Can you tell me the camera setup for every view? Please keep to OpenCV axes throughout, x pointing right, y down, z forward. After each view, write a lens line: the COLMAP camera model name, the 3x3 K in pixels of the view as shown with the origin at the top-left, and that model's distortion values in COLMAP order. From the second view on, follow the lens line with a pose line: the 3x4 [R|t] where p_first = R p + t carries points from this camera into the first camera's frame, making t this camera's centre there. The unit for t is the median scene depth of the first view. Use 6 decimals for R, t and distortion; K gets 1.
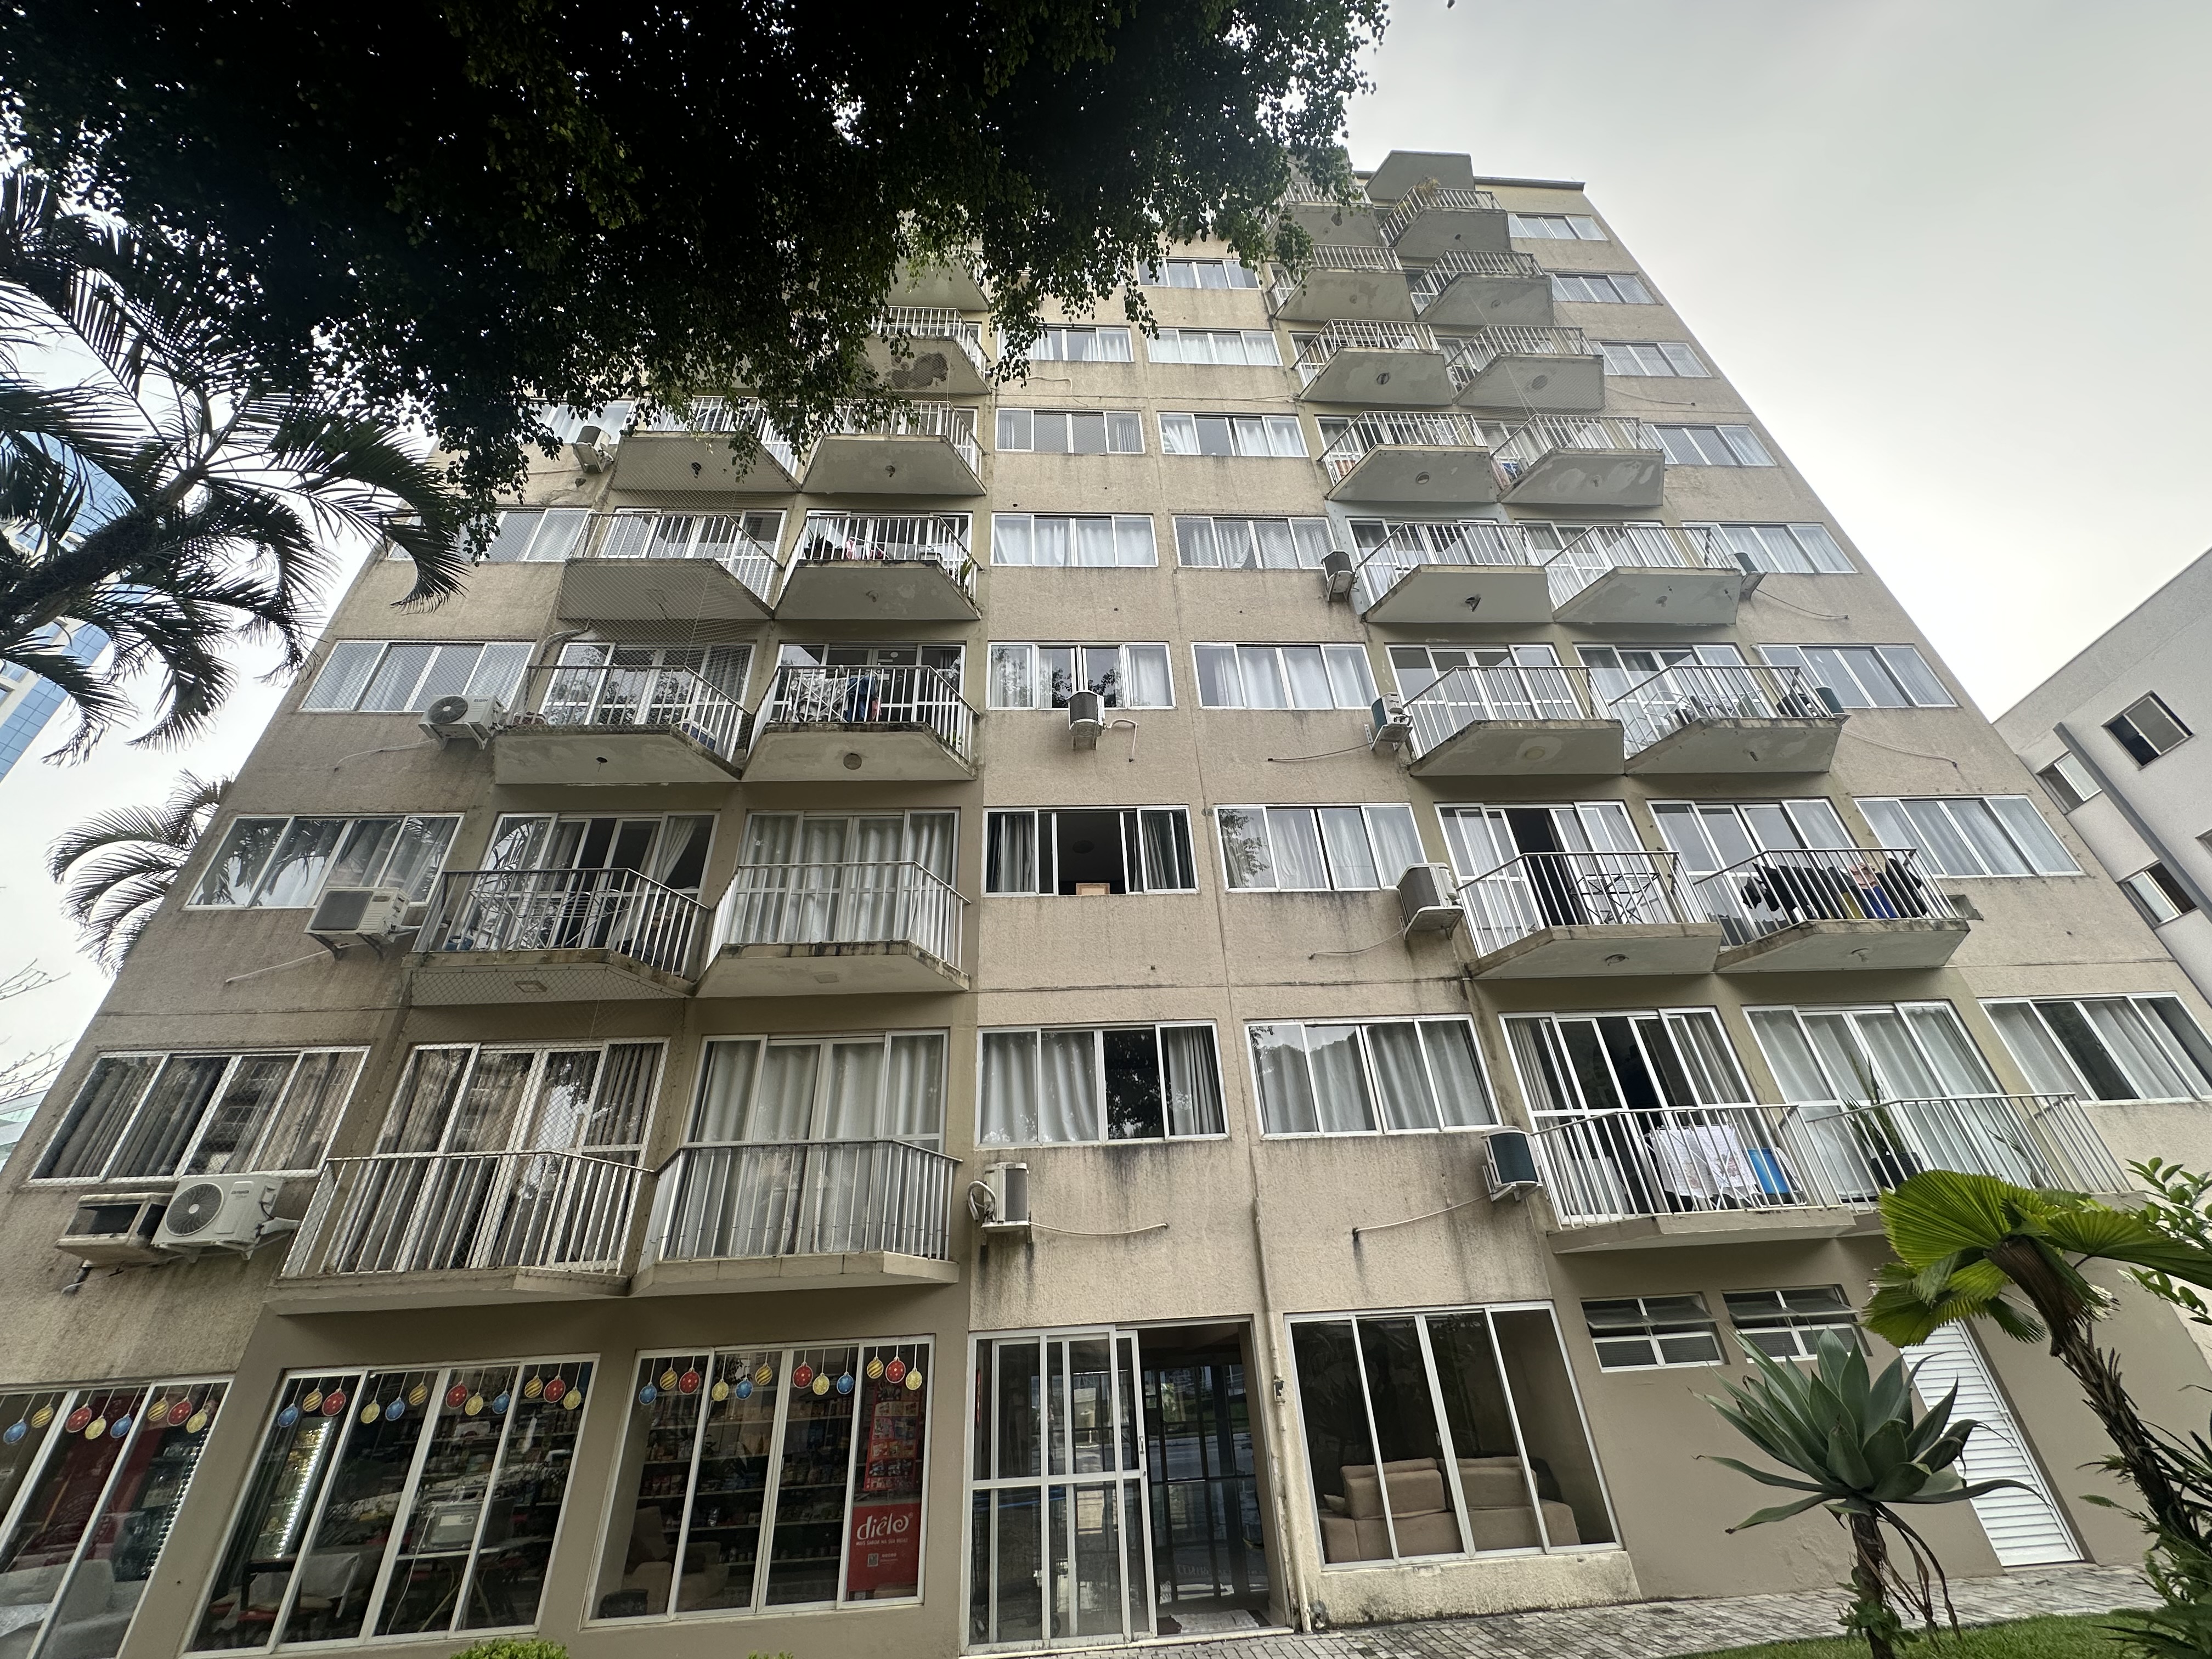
lens RADIAL K [[882.0, 0, 1106.0], [0, 882.0, 829.5], [0, 0, 1]] dist [-0.001492, 0.000569]
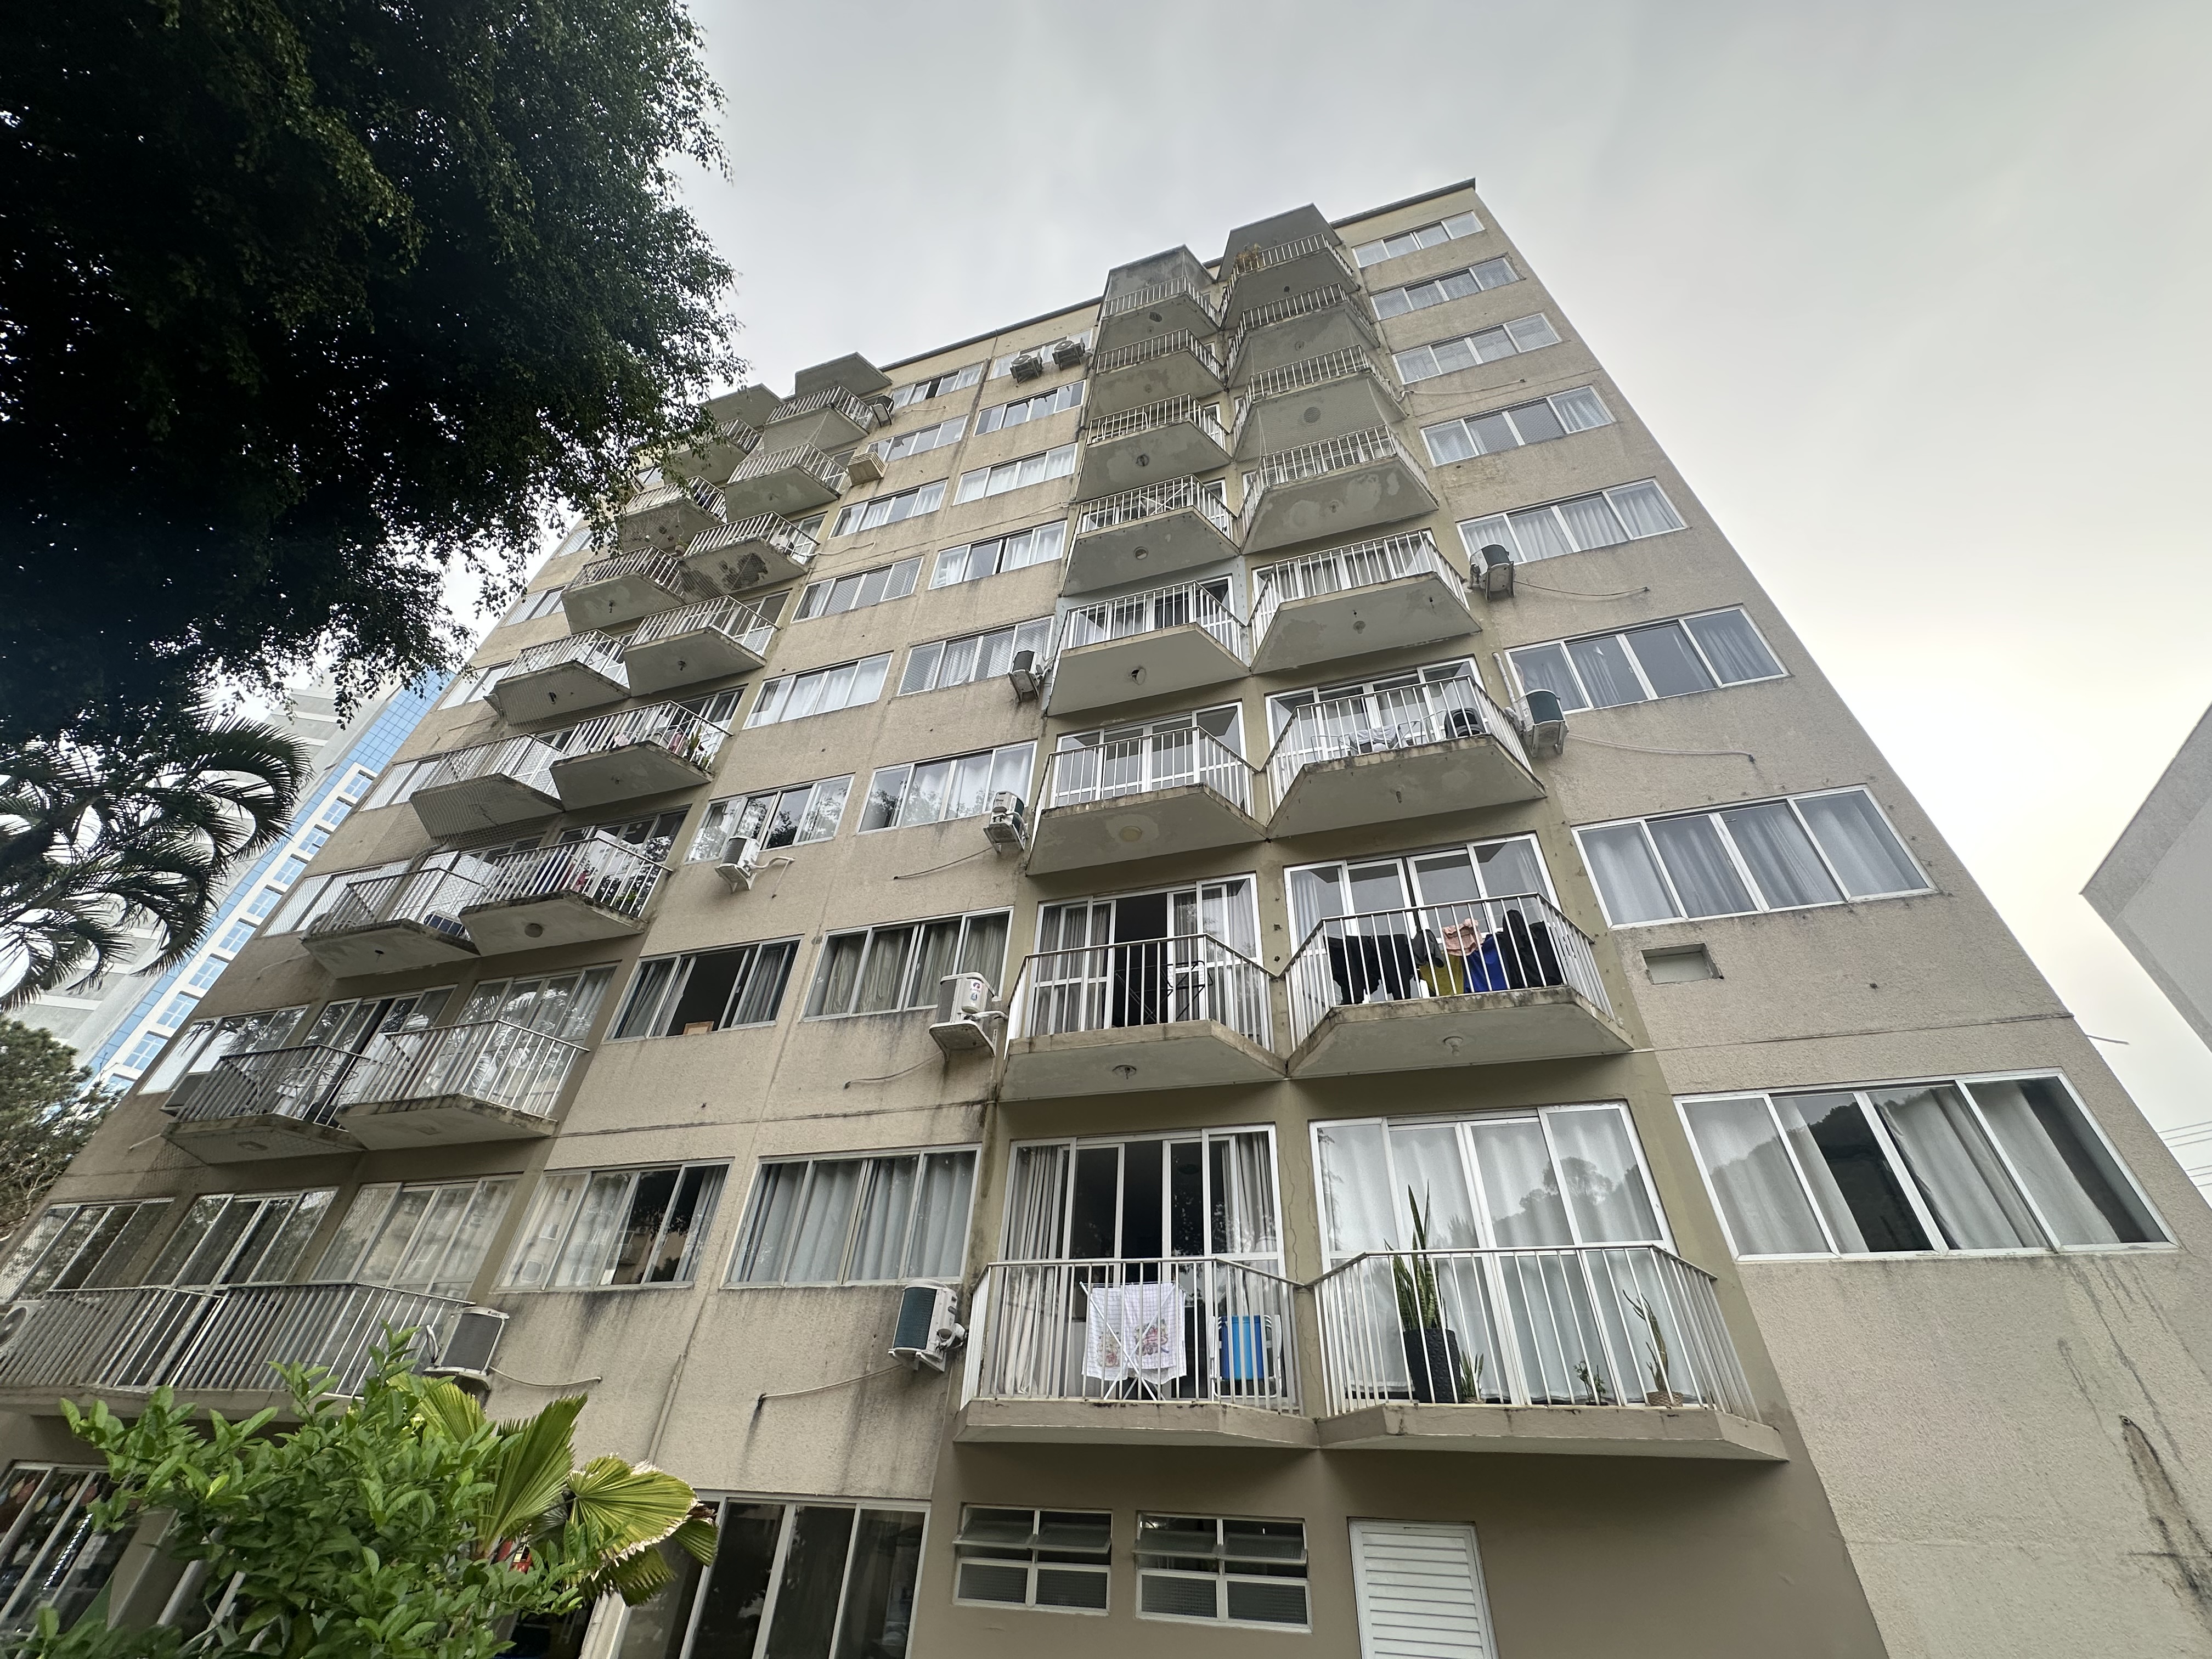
lens RADIAL K [[908.4, 0, 1102.2], [0, 908.4, 783.0], [0, 0, 1]] dist [-0.000211, 0.000571]
pose [[0.928257, -0.163225, -0.334211, 0.881291], [0.108402, 0.978278, -0.176697, 0.026459], [0.355793, 0.127791, 0.925787, 0.136135]]
